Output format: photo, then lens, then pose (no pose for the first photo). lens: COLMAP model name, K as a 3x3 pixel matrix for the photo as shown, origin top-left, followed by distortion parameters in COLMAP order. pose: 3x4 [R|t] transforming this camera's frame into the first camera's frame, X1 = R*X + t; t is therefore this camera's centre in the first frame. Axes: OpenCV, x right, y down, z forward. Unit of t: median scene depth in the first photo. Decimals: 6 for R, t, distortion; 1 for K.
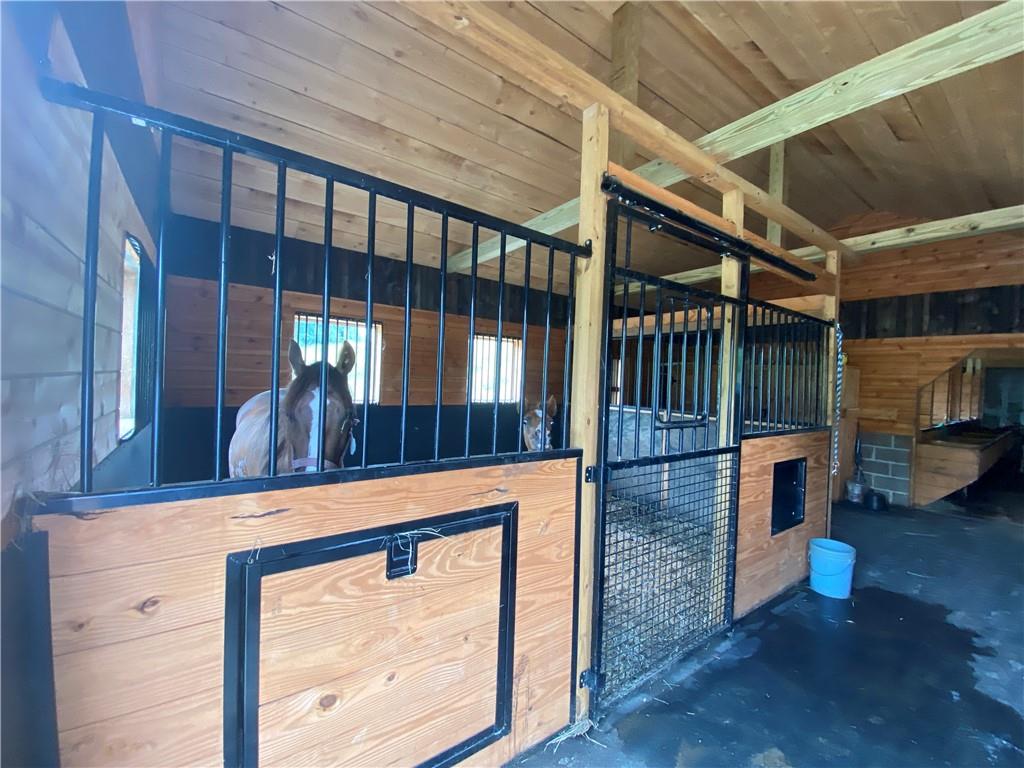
lens RADIAL K [[406.4, 0, 508.2], [0, 406.4, 385.5], [0, 0, 1]] dist [0.001649, -0.013849]
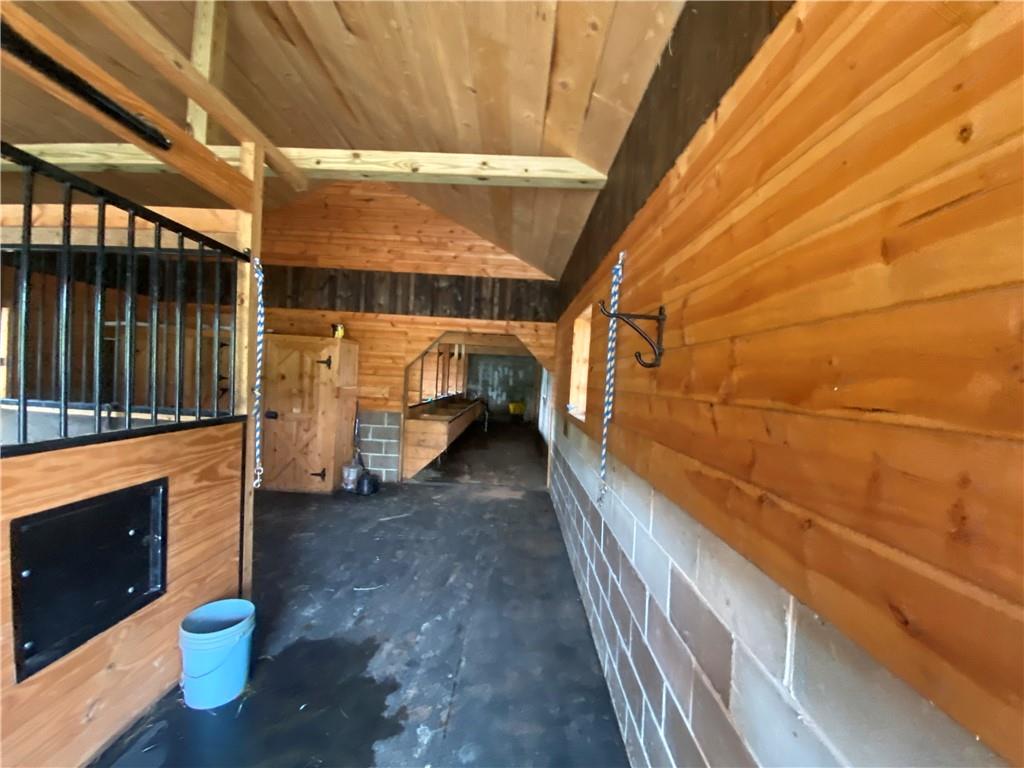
lens RADIAL K [[406.4, 0, 508.2], [0, 406.4, 385.5], [0, 0, 1]] dist [0.001649, -0.013849]
pose [[0.583768, -0.021143, 0.811645, 0.336546], [-0.016691, 0.999137, 0.038032, 0.013601], [-0.811749, -0.035749, 0.582911, 0.182076]]
